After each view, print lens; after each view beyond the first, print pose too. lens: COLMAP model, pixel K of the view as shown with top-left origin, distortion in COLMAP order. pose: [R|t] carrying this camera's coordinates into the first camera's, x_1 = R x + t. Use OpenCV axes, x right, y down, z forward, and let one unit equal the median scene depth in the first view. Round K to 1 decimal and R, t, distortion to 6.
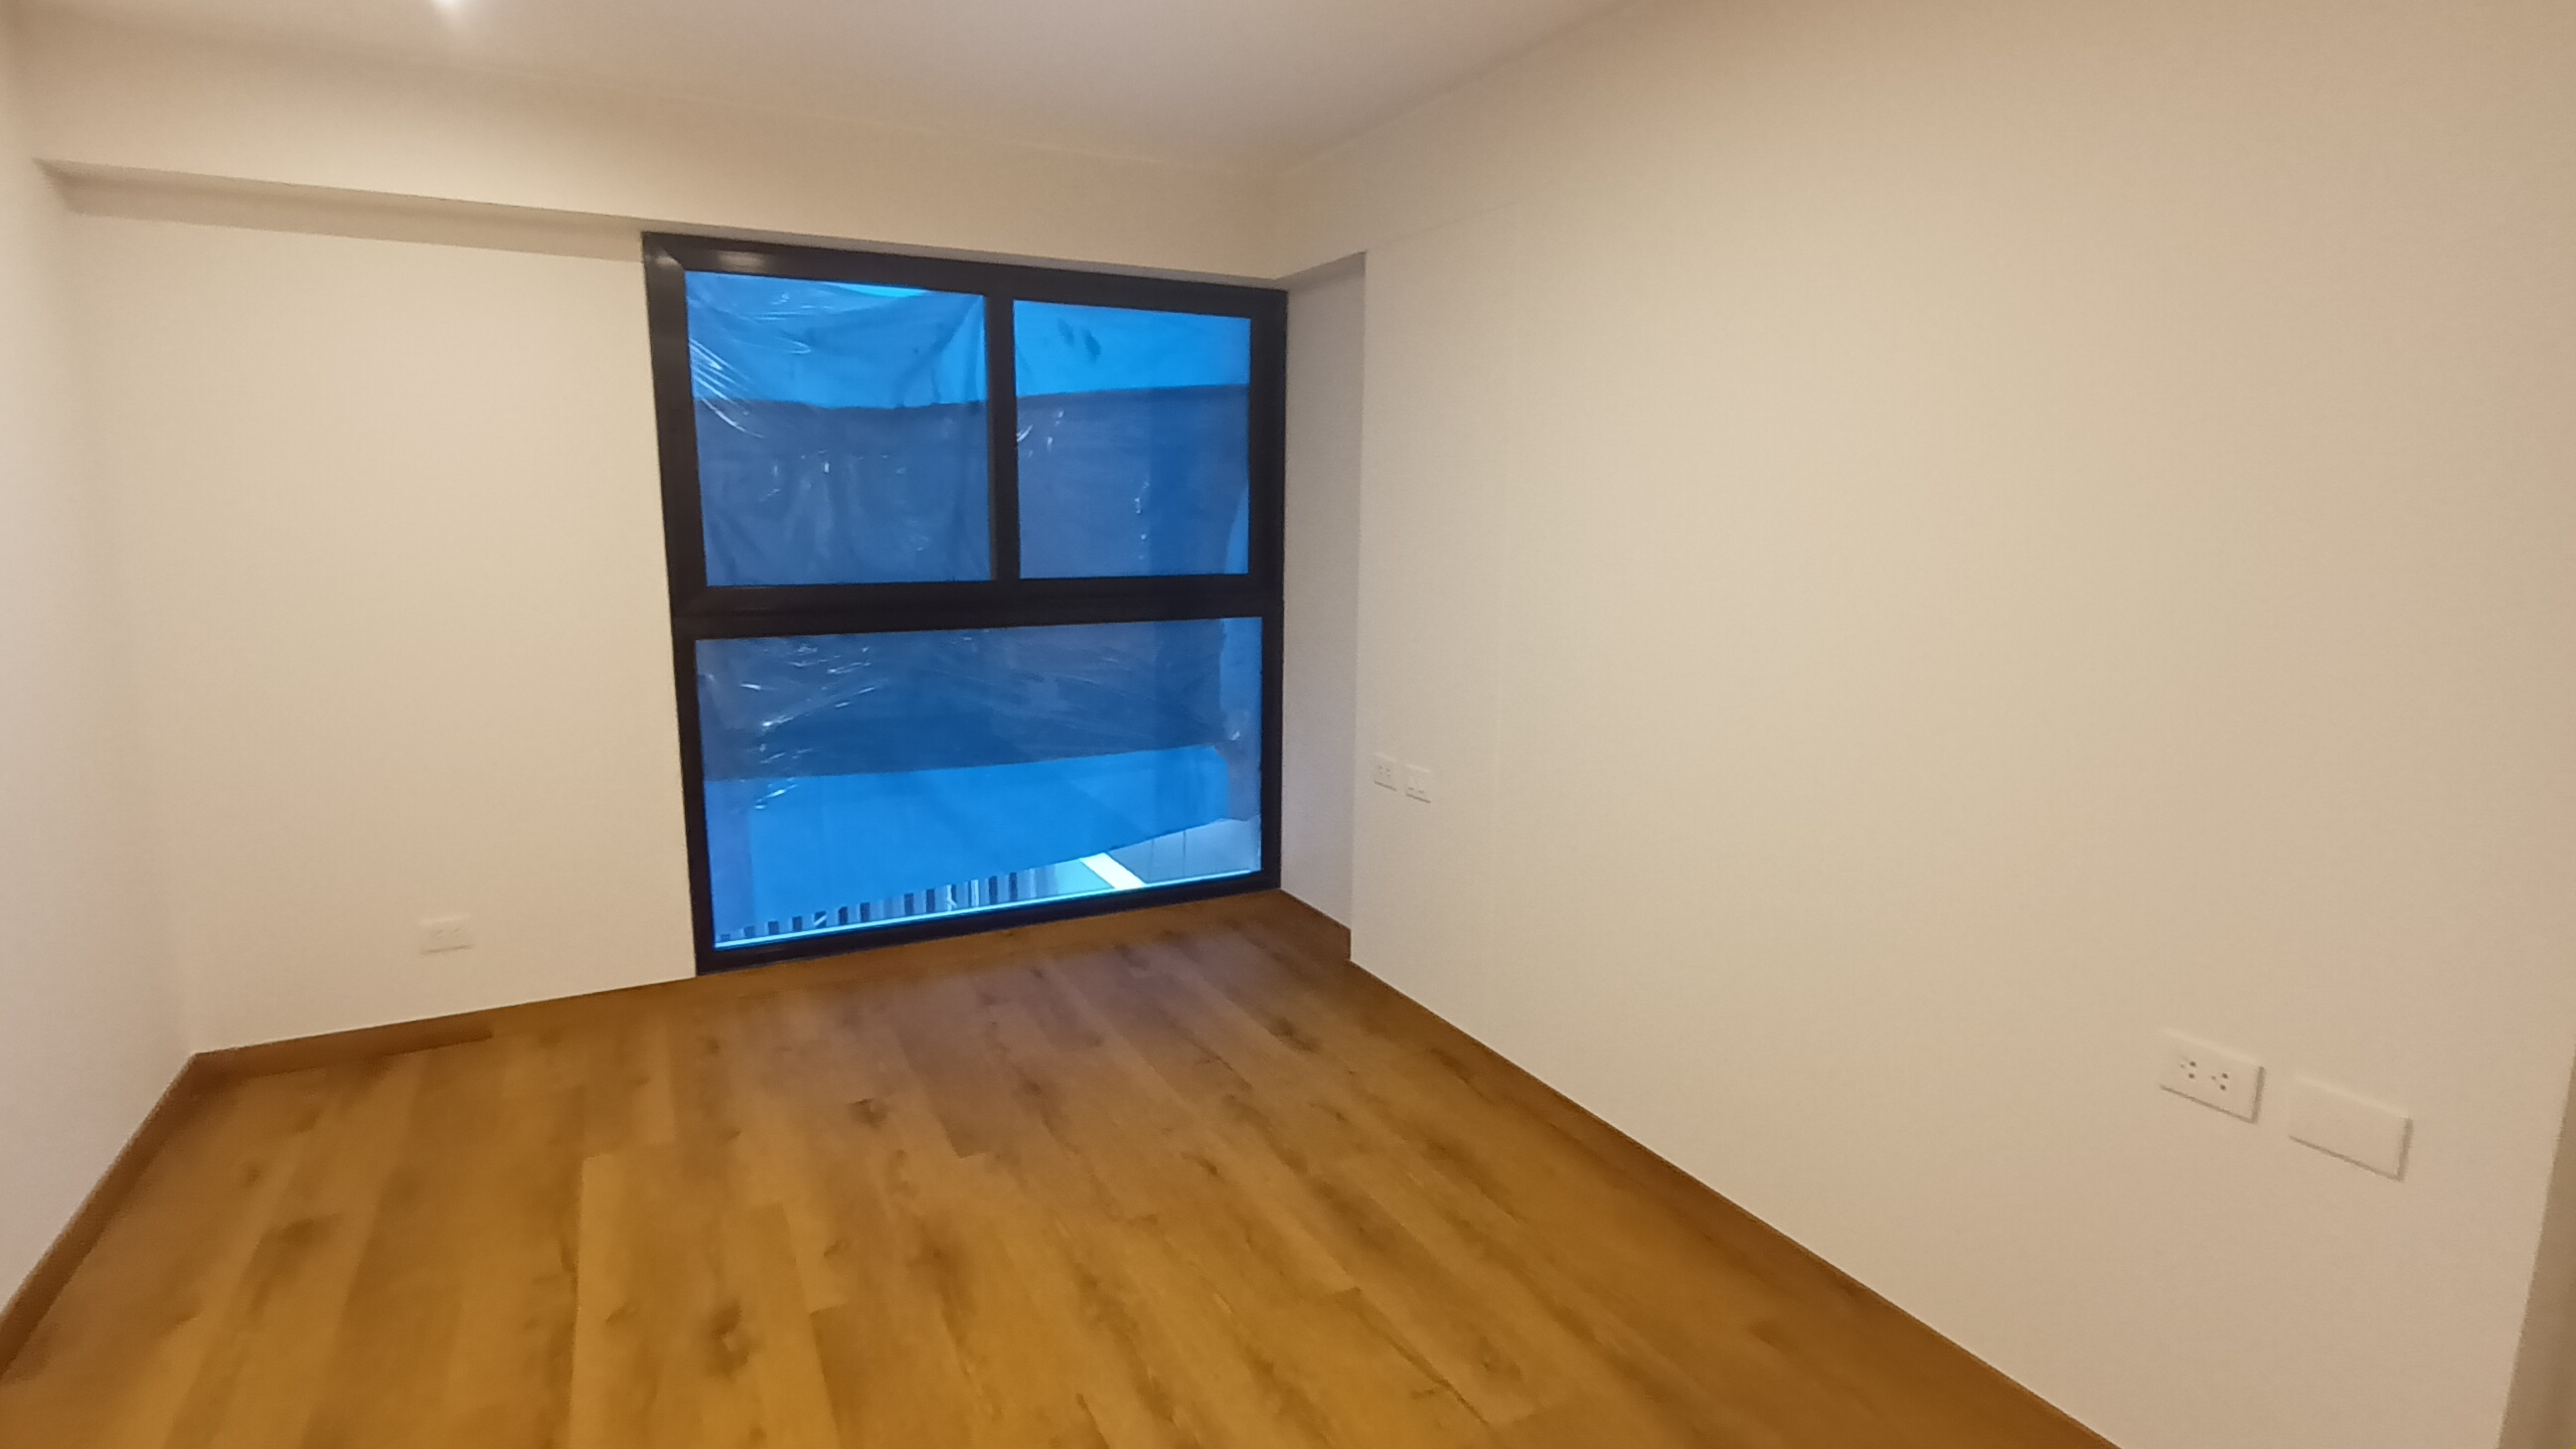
lens RADIAL K [[1280.1, 0, 1288.0], [0, 1280.1, 724.5], [0, 0, 1]] dist [-0.002153, 0.000633]
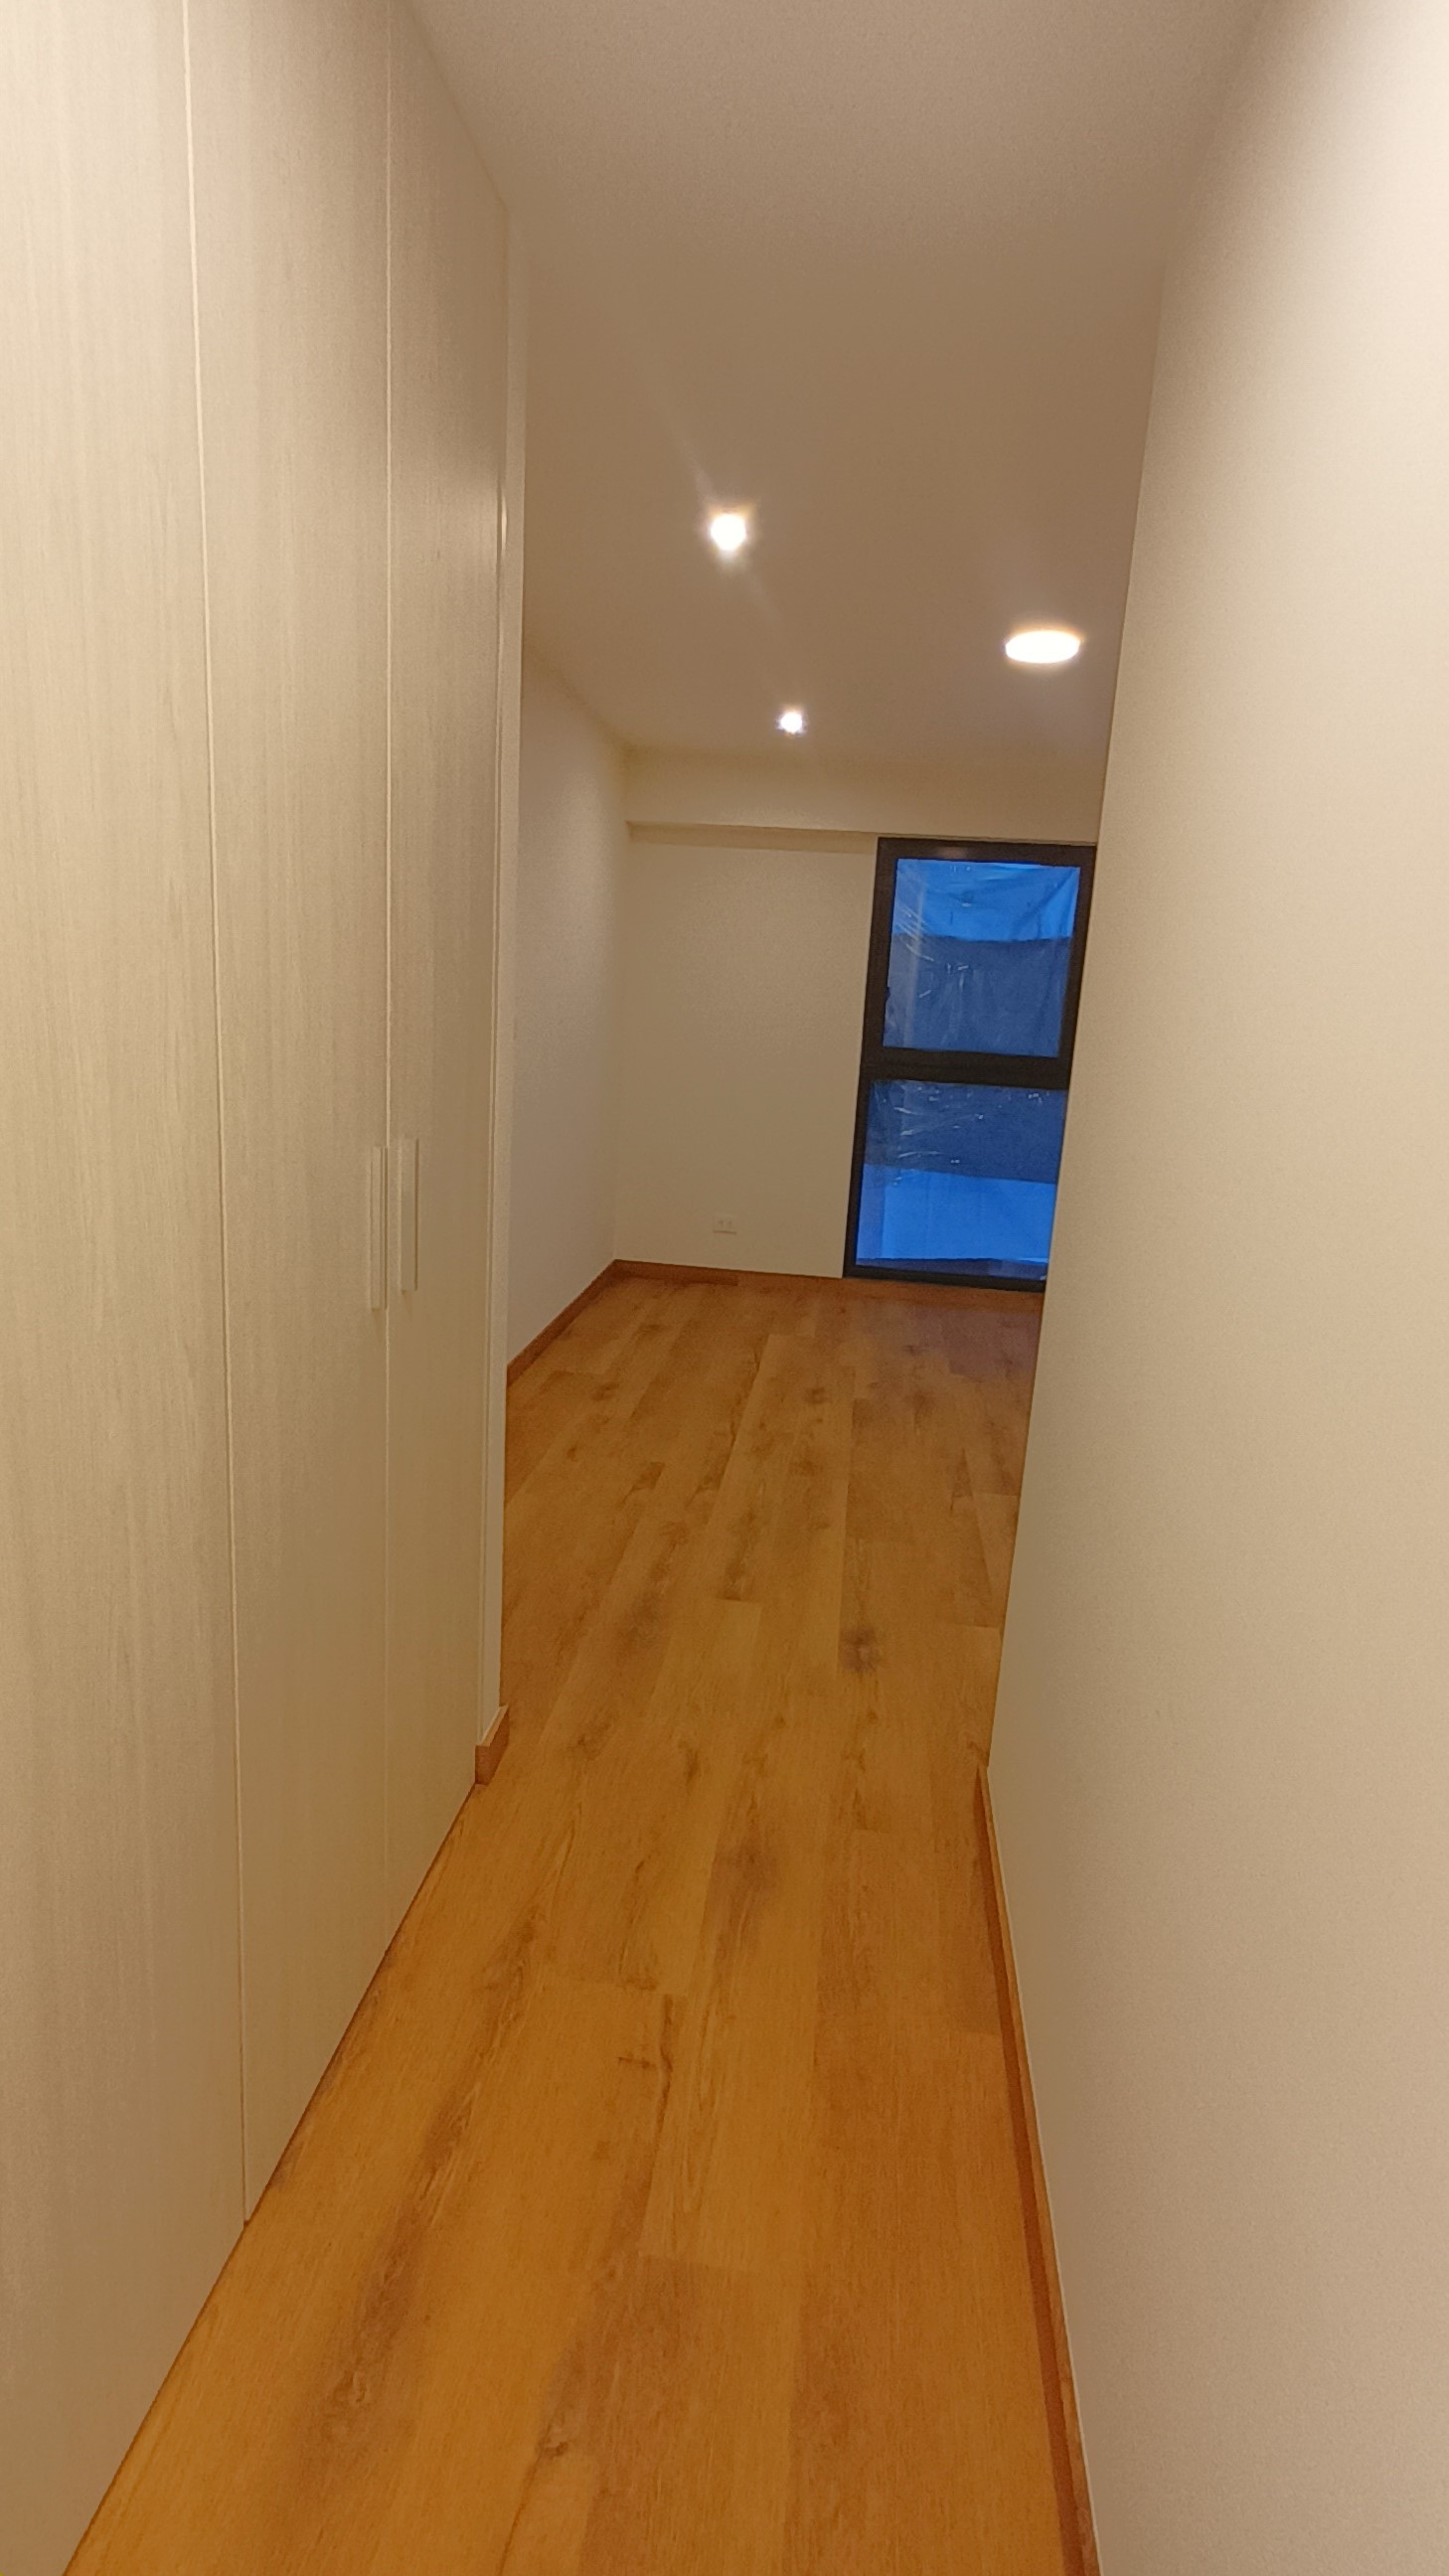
lens RADIAL K [[1280.1, 0, 724.5], [0, 1280.1, 1288.0], [0, 0, 1]] dist [-0.002153, 0.000633]
pose [[0.825510, 0.166922, -0.539139, 0.333985], [-0.146434, 0.985896, 0.081028, 0.099708], [0.545060, 0.012058, 0.838310, -0.521397]]
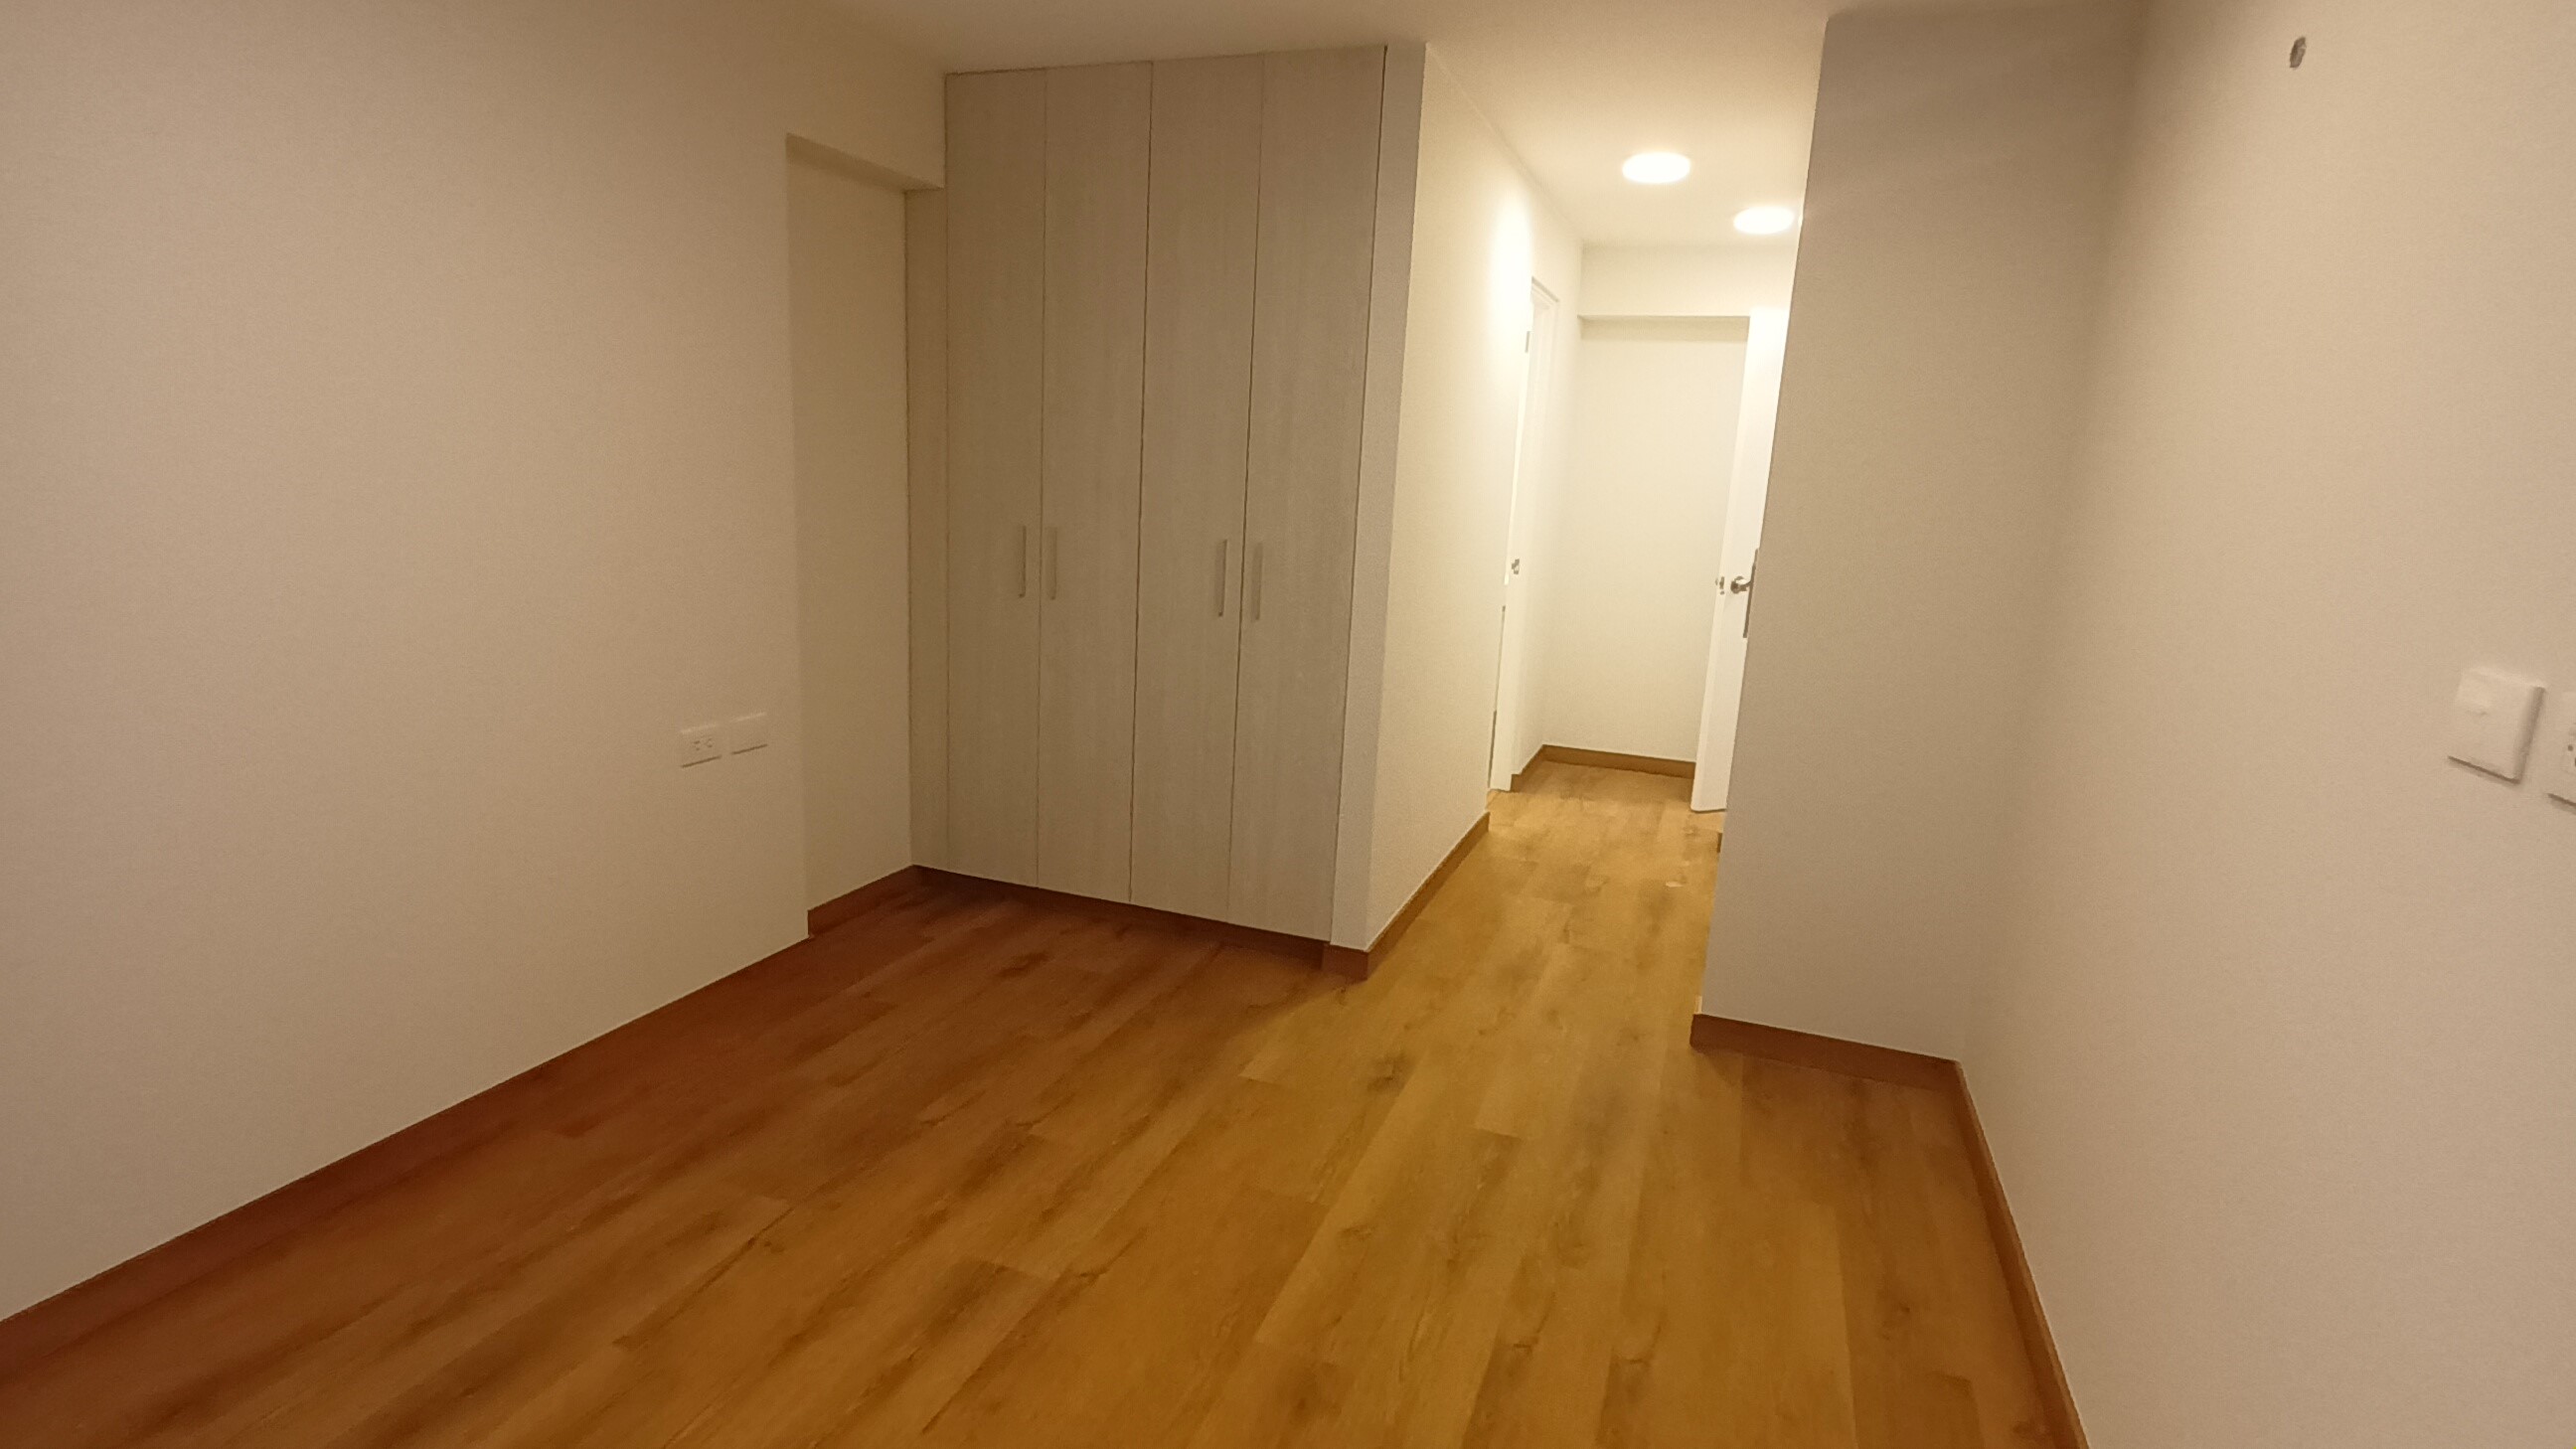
lens RADIAL K [[1280.1, 0, 1288.0], [0, 1280.1, 724.5], [0, 0, 1]] dist [-0.002153, 0.000633]
pose [[-0.670096, -0.195515, 0.716062, -0.493361], [0.071331, 0.943260, 0.324303, -0.121534], [-0.738839, 0.268392, -0.618129, 0.689772]]
